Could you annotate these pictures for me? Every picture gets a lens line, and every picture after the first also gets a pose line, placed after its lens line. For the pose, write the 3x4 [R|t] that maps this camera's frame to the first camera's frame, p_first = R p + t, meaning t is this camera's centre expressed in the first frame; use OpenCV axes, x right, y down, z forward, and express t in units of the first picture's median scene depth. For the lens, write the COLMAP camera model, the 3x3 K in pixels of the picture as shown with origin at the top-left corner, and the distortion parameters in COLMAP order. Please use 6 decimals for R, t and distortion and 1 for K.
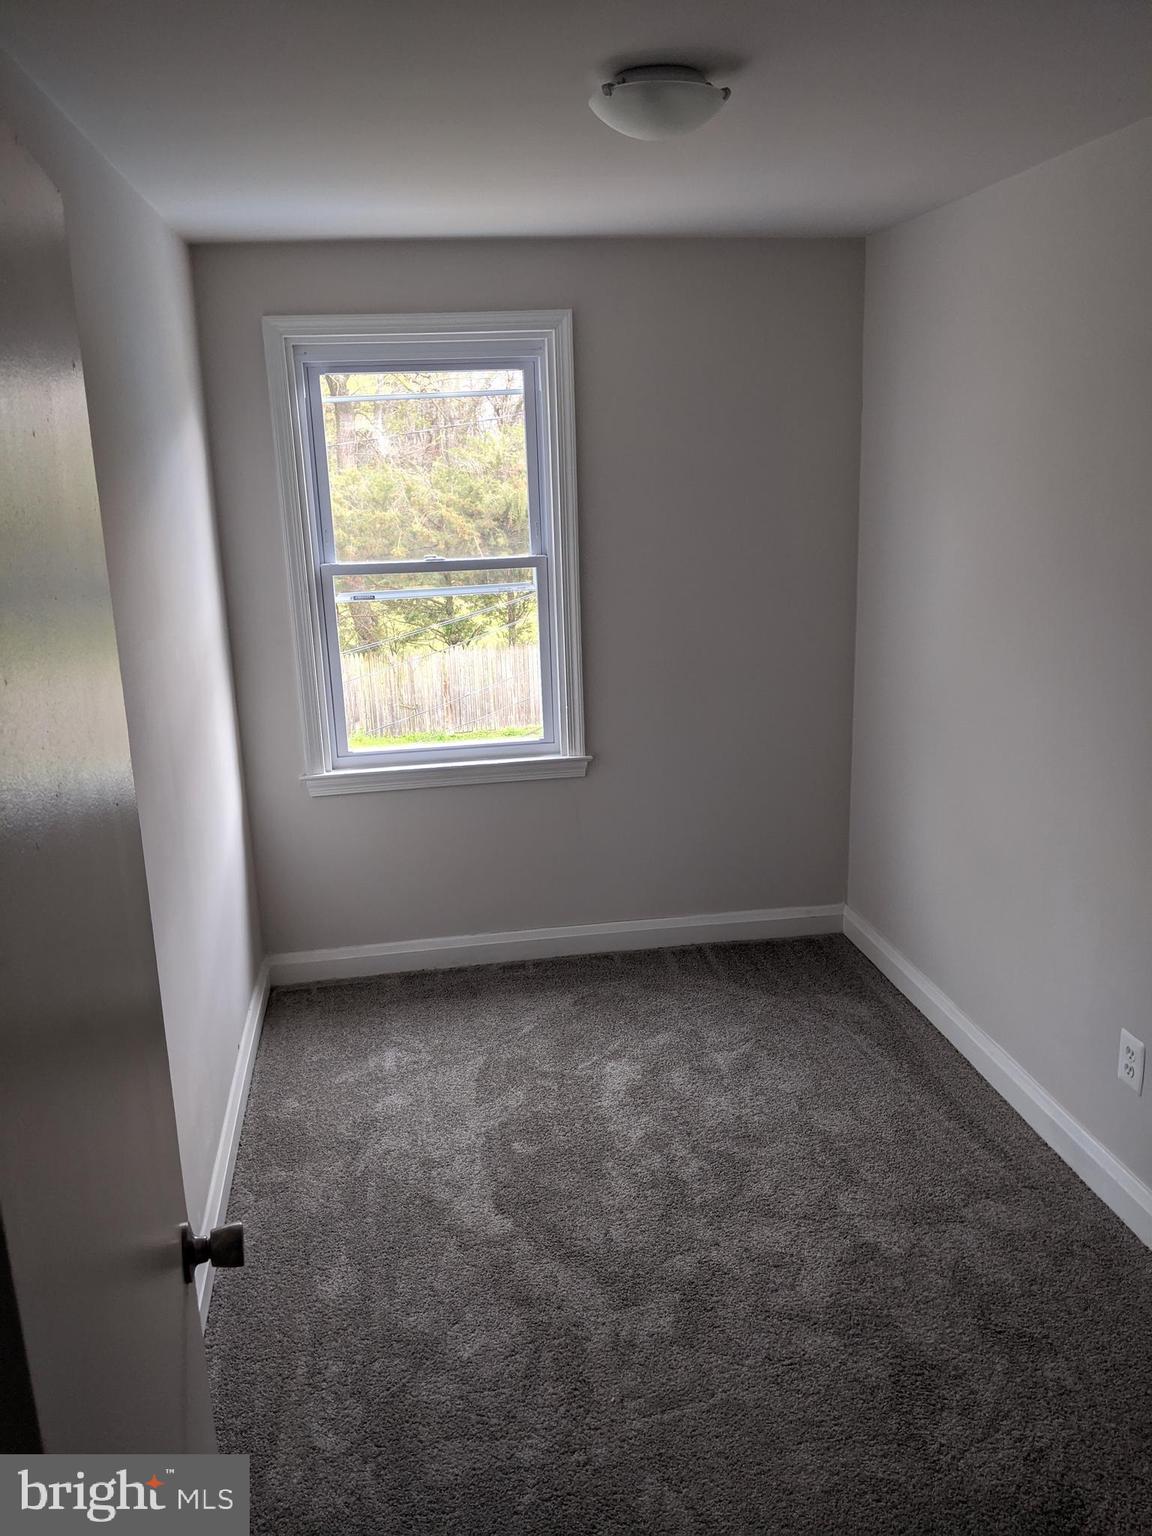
lens RADIAL K [[1216.0, 0, 578.1], [0, 1216.0, 744.6], [0, 0, 1]] dist [0.133736, -0.239448]
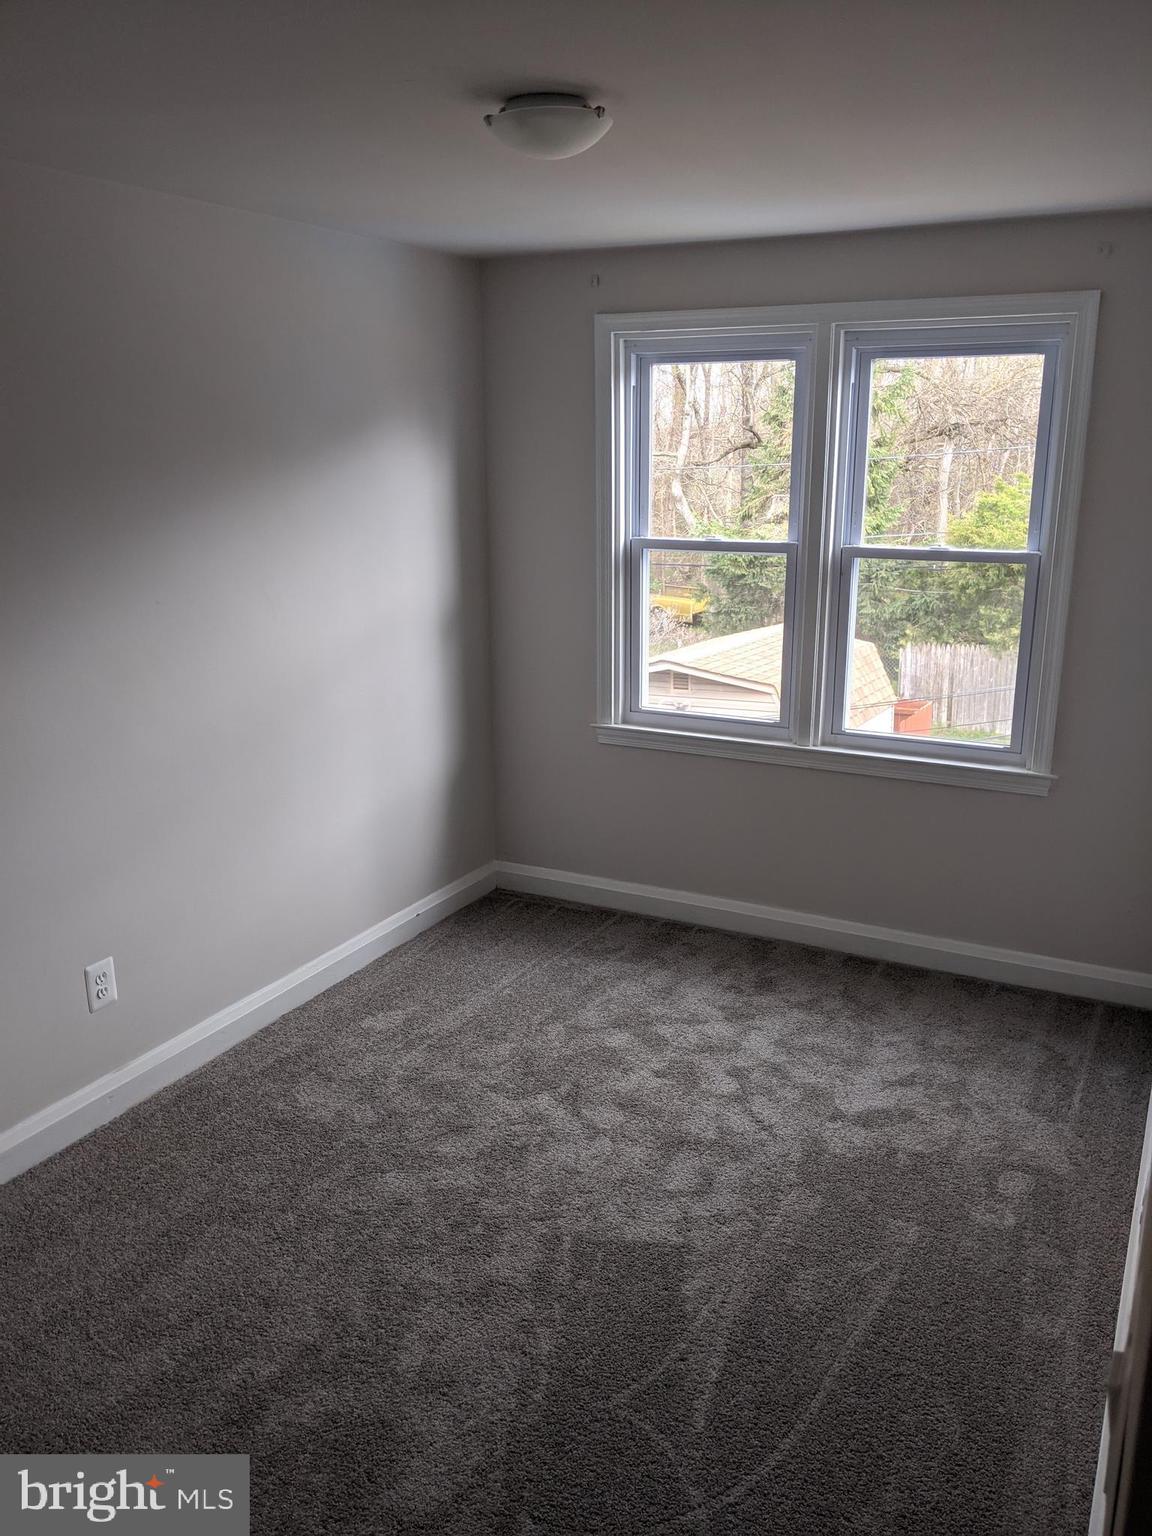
lens RADIAL K [[1221.2, 0, 576.1], [0, 1221.2, 792.5], [0, 0, 1]] dist [0.007532, -0.109426]
pose [[0.795386, 0.194144, -0.574168, 0.358990], [-0.163206, 0.980925, 0.105594, -0.023488], [0.583716, 0.009720, 0.811899, 0.061657]]
